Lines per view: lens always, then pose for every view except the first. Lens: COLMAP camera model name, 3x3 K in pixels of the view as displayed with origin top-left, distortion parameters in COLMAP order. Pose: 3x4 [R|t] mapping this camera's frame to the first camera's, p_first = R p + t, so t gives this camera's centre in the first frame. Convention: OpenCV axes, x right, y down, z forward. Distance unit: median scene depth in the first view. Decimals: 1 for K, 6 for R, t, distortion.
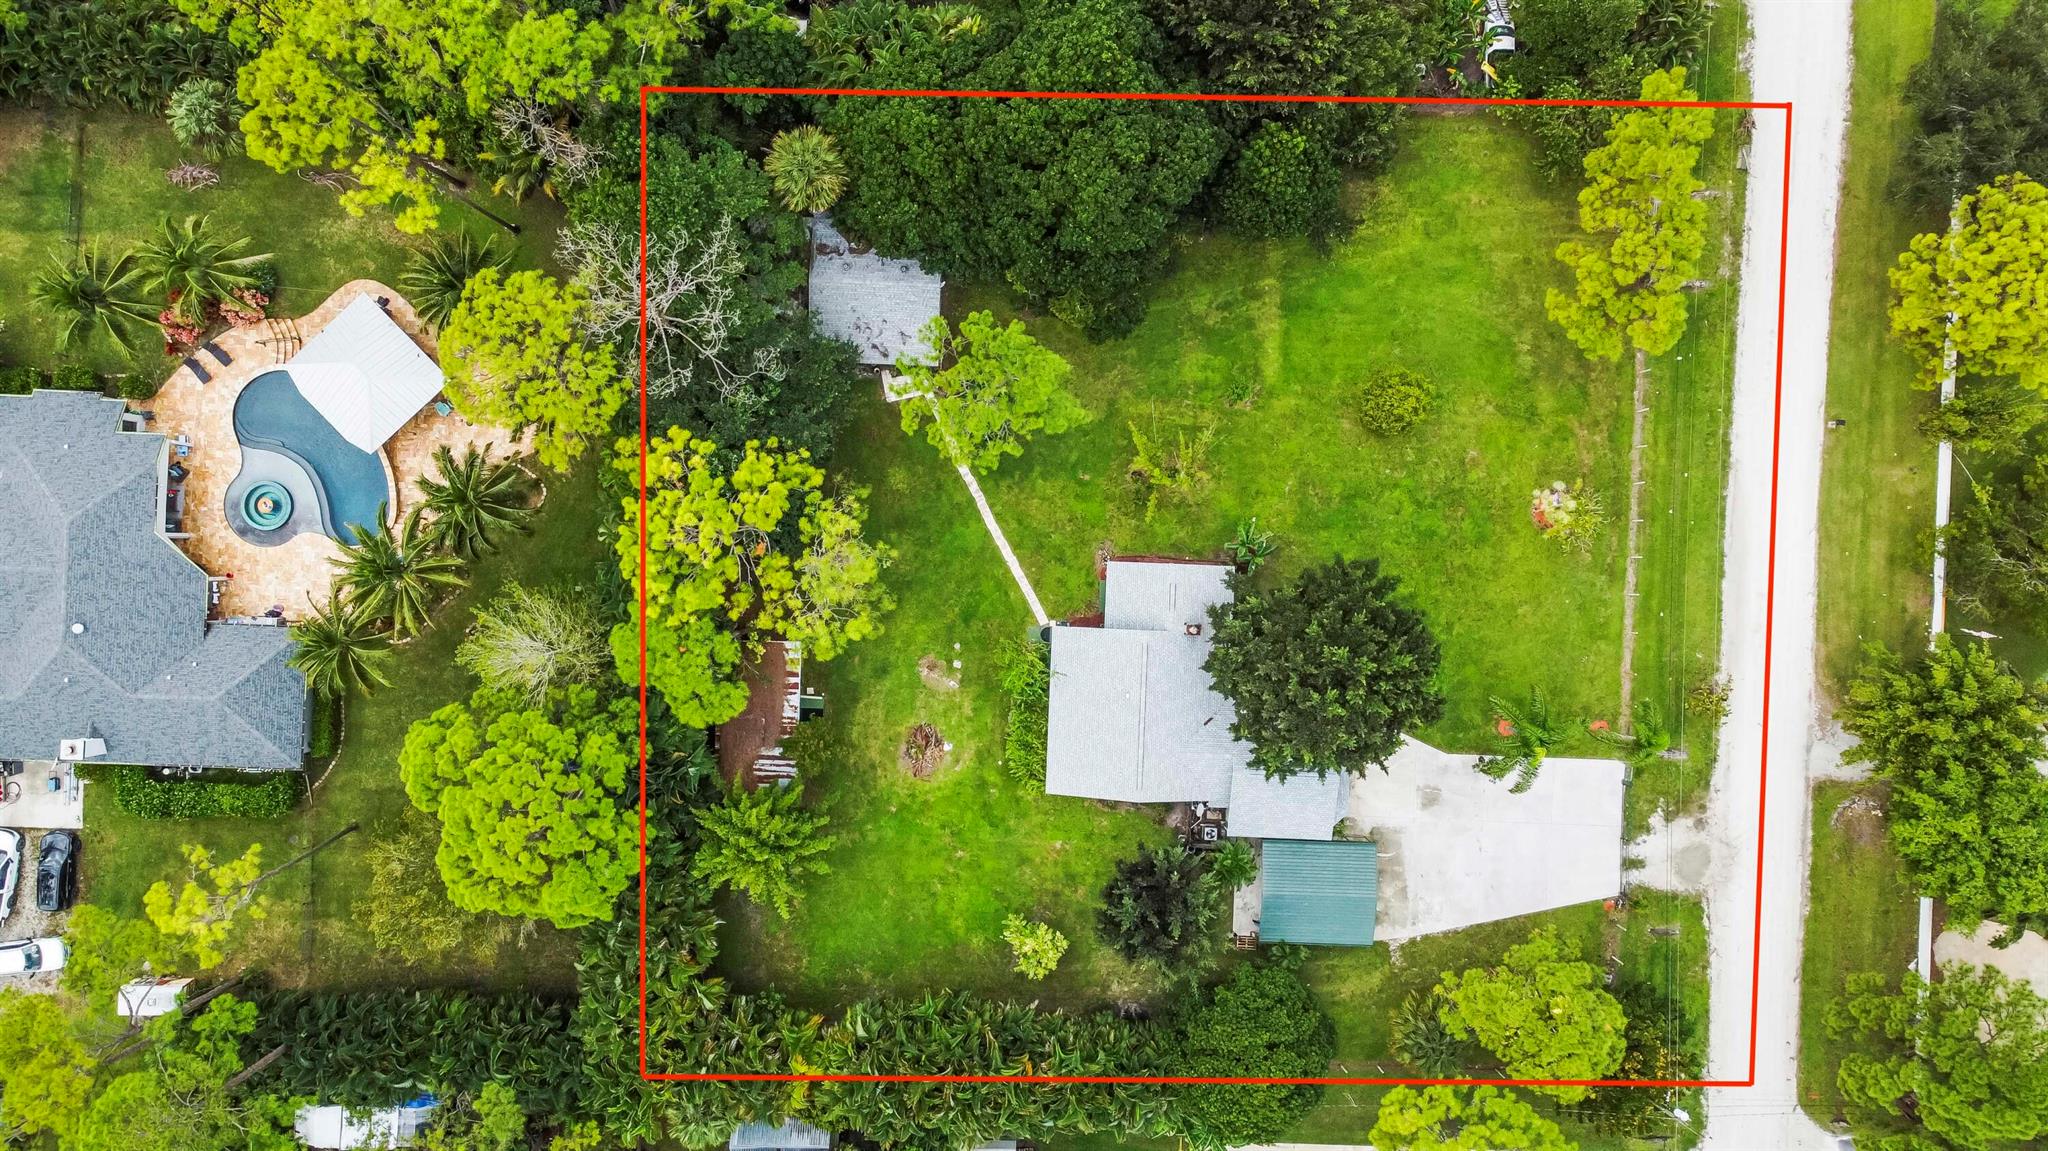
lens RADIAL K [[1528.1, 0, 1024.8], [0, 1528.1, 575.8], [0, 0, 1]] dist [0.039040, -0.011965]
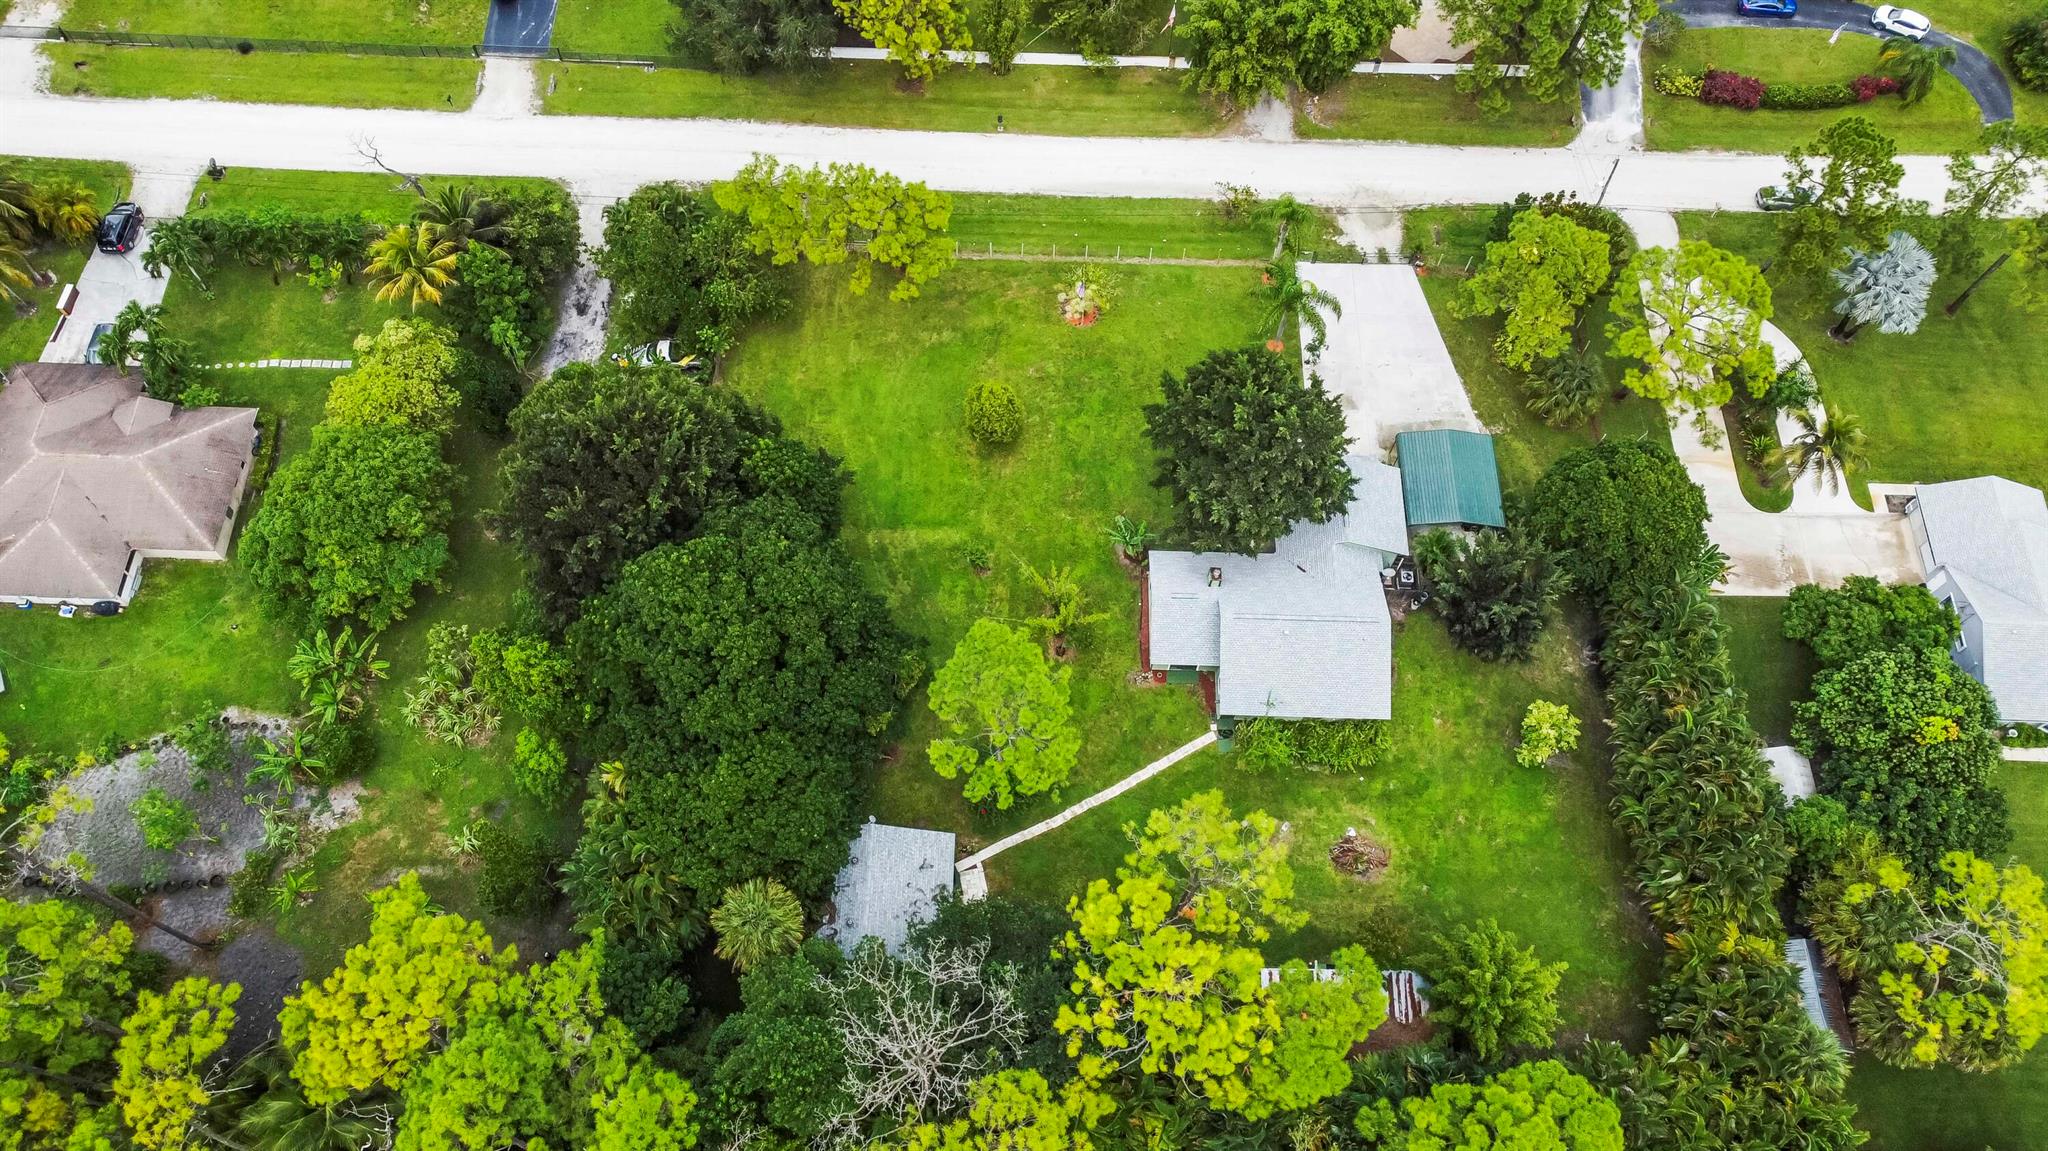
lens RADIAL K [[1528.1, 0, 1021.1], [0, 1528.1, 575.5], [0, 0, 1]] dist [0.039040, -0.011965]
pose [[-0.019950, -0.897159, 0.441257, -0.330033], [0.999740, -0.013041, 0.018686, -0.111258], [-0.011009, 0.441515, 0.897186, 0.077957]]
